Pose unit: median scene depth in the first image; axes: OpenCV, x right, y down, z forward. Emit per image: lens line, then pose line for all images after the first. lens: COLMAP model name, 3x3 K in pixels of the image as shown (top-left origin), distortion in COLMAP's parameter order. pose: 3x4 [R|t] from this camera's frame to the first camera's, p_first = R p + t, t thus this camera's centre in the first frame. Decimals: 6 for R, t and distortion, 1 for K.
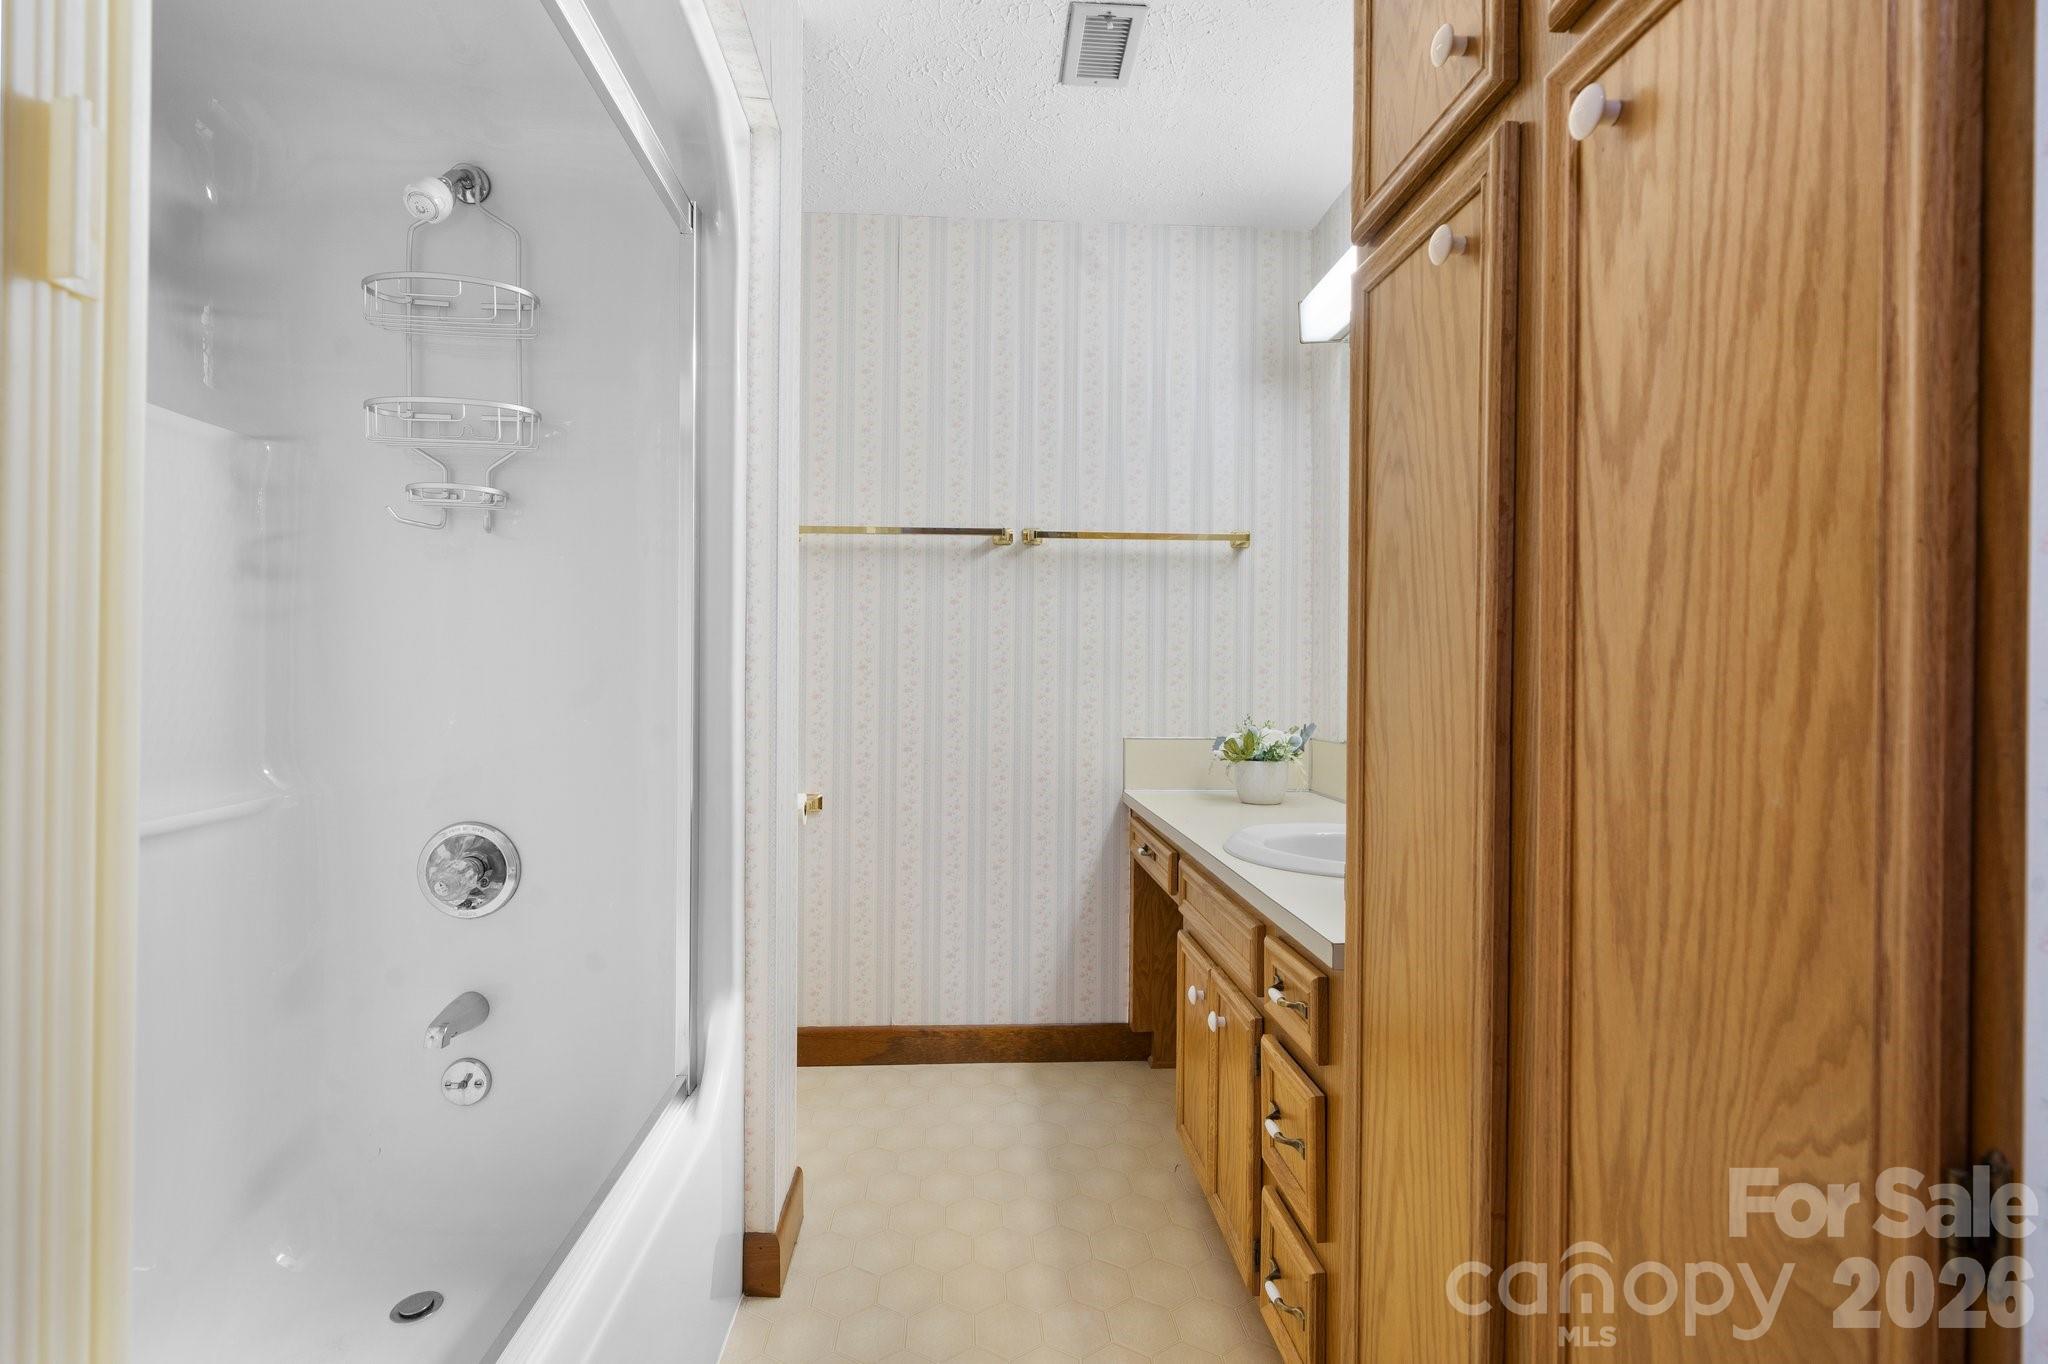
lens RADIAL K [[967.0, 0, 1023.6], [0, 967.0, 680.6], [0, 0, 1]] dist [-0.000178, 0.000447]
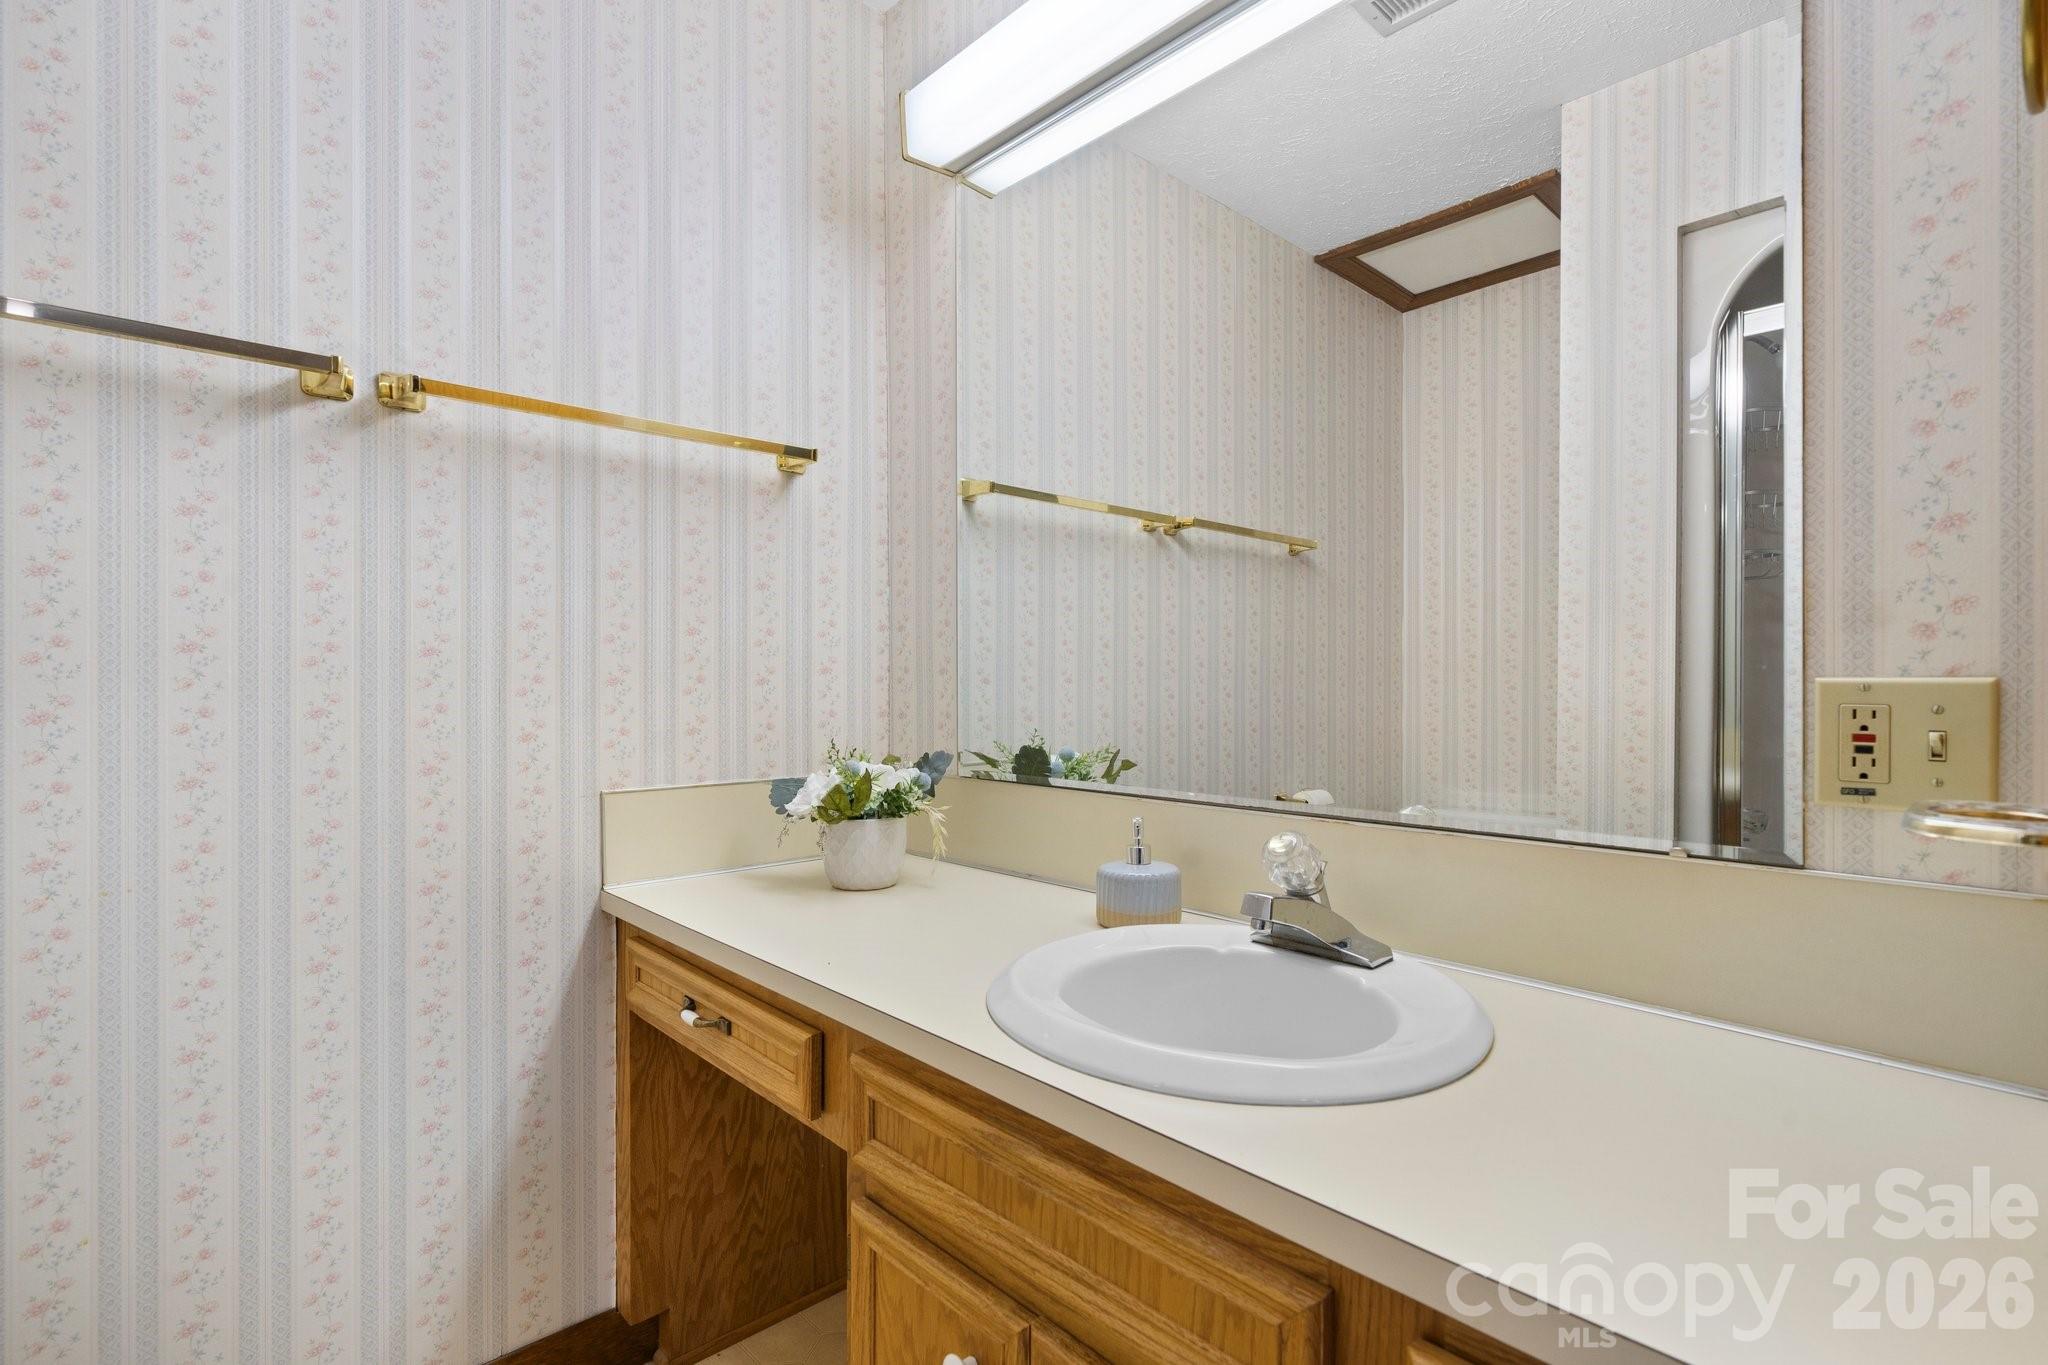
lens RADIAL K [[967.0, 0, 1024.7], [0, 967.0, 685.1], [0, 0, 1]] dist [-0.000178, 0.000447]
pose [[0.774907, -0.013181, 0.631938, -0.055992], [0.012782, 0.999905, 0.005183, -0.001468], [-0.631946, 0.004061, 0.775002, 0.424335]]
